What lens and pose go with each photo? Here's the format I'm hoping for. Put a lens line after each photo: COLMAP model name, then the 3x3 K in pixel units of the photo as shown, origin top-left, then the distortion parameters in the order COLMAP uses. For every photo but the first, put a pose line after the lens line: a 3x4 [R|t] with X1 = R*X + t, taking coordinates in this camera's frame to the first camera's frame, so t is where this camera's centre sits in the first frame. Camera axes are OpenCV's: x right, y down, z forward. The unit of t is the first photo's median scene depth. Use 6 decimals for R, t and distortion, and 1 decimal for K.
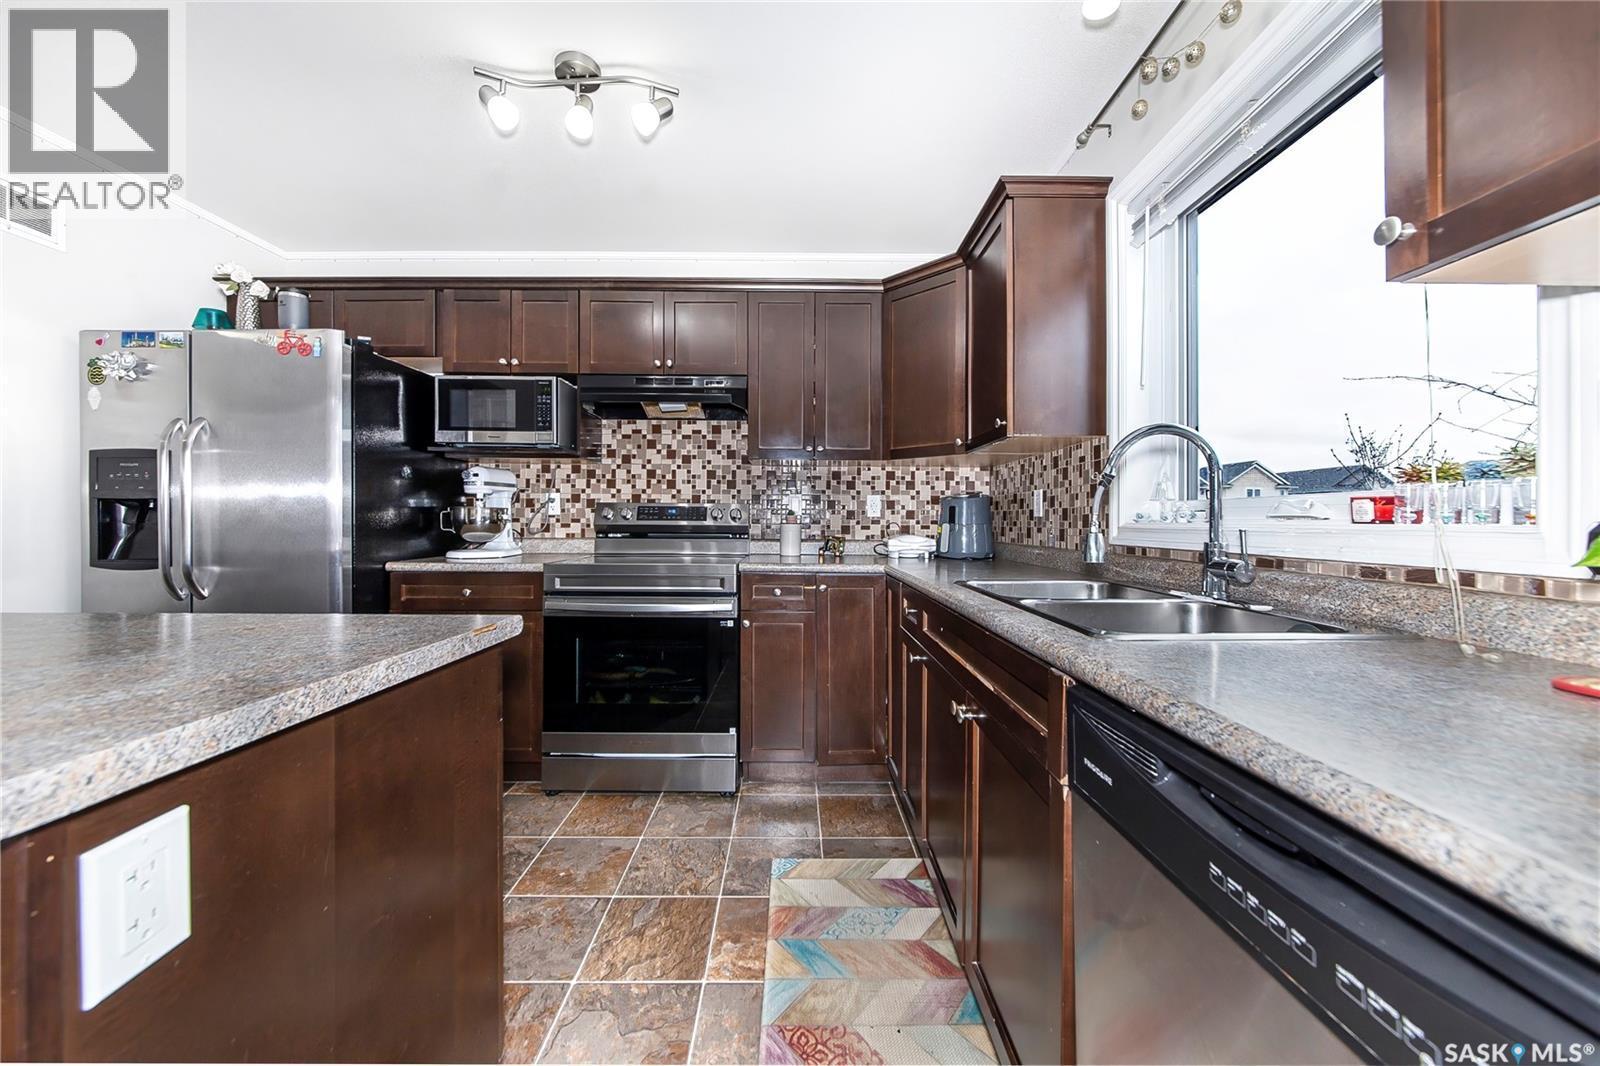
lens RADIAL K [[594.2, 0, 792.3], [0, 594.2, 532.4], [0, 0, 1]] dist [-0.026293, -0.000005]
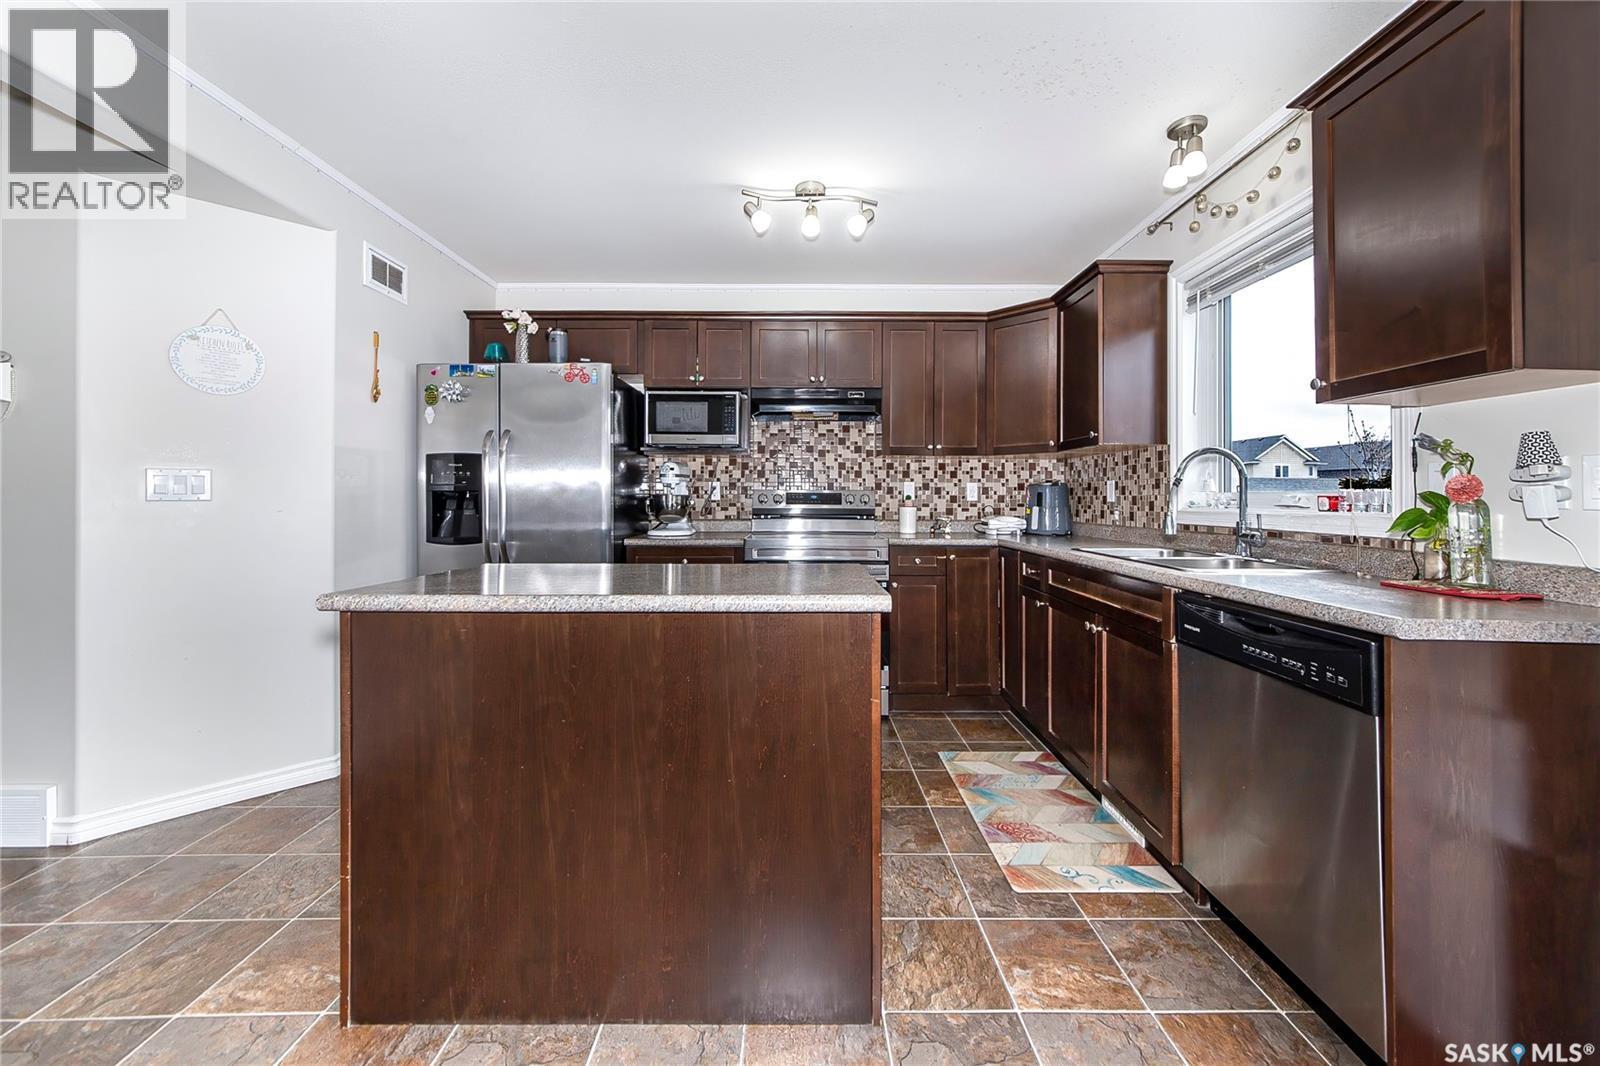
lens RADIAL K [[683.7, 0, 803.1], [0, 683.7, 503.3], [0, 0, 1]] dist [-0.047452, -0.000131]
pose [[0.999155, -0.001608, 0.041060, -0.295279], [0.001981, 0.999957, -0.009031, -0.010498], [-0.041043, 0.009105, 0.999116, -0.414082]]
